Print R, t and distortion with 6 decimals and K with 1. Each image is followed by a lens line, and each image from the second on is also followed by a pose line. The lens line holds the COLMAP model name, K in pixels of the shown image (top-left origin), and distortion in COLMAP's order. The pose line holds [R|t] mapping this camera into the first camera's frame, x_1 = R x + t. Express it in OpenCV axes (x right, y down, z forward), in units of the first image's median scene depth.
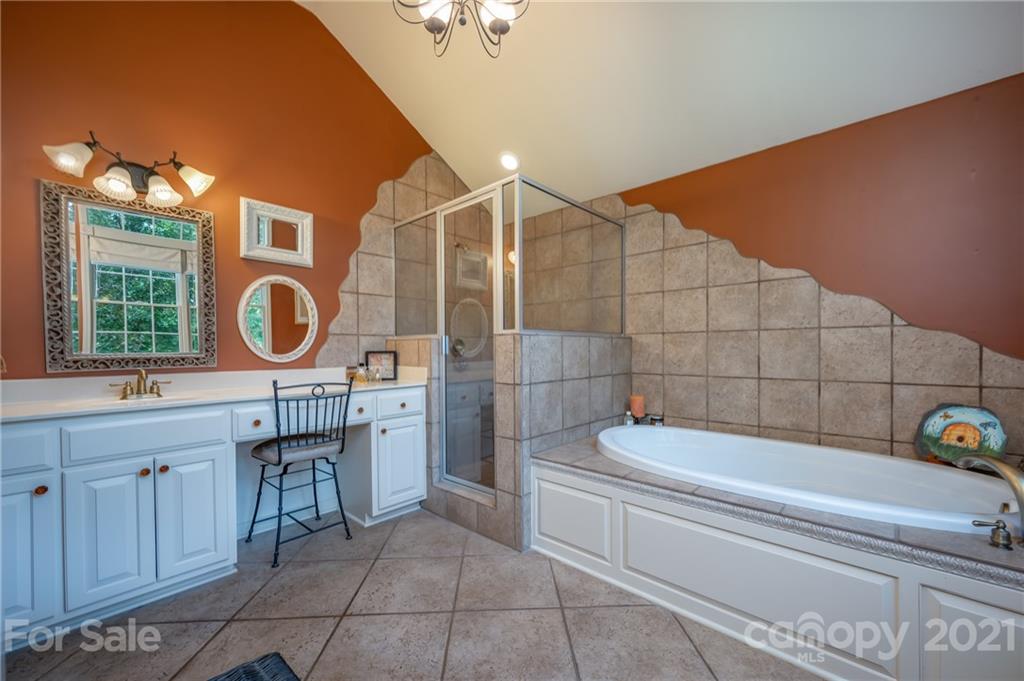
lens RADIAL K [[398.6, 0, 515.6], [0, 398.6, 351.5], [0, 0, 1]] dist [0.002539, 0.000296]
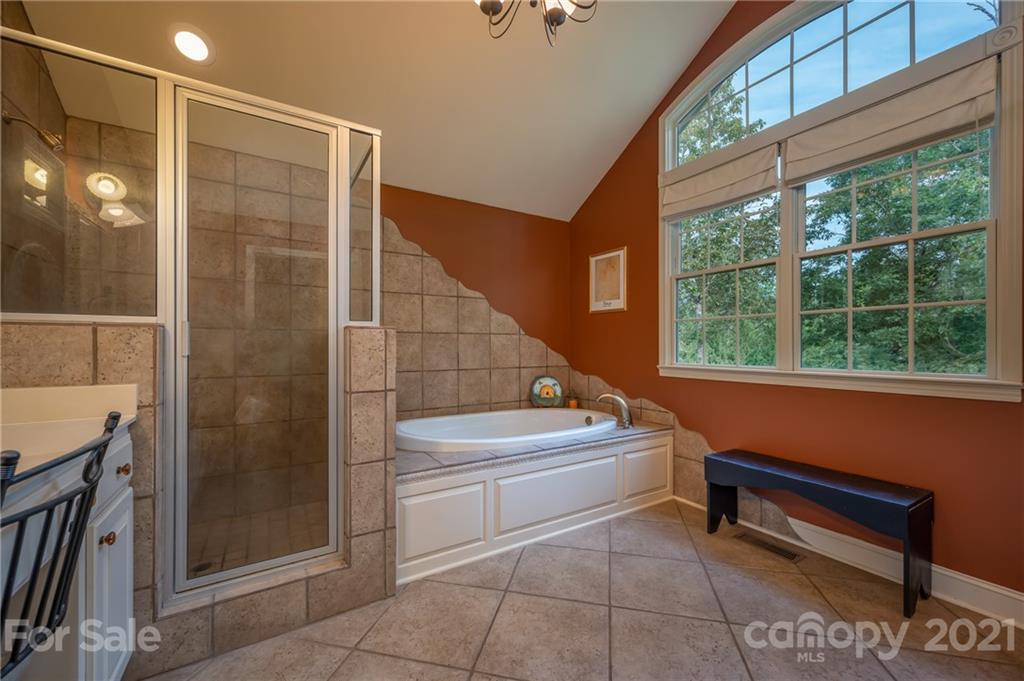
lens RADIAL K [[398.6, 0, 515.5], [0, 398.6, 342.2], [0, 0, 1]] dist [0.002539, 0.000296]
pose [[0.273869, 0.015995, 0.961634, -0.688671], [0.006759, 0.999805, -0.018554, 0.001472], [-0.961743, 0.011581, 0.273707, 0.514801]]
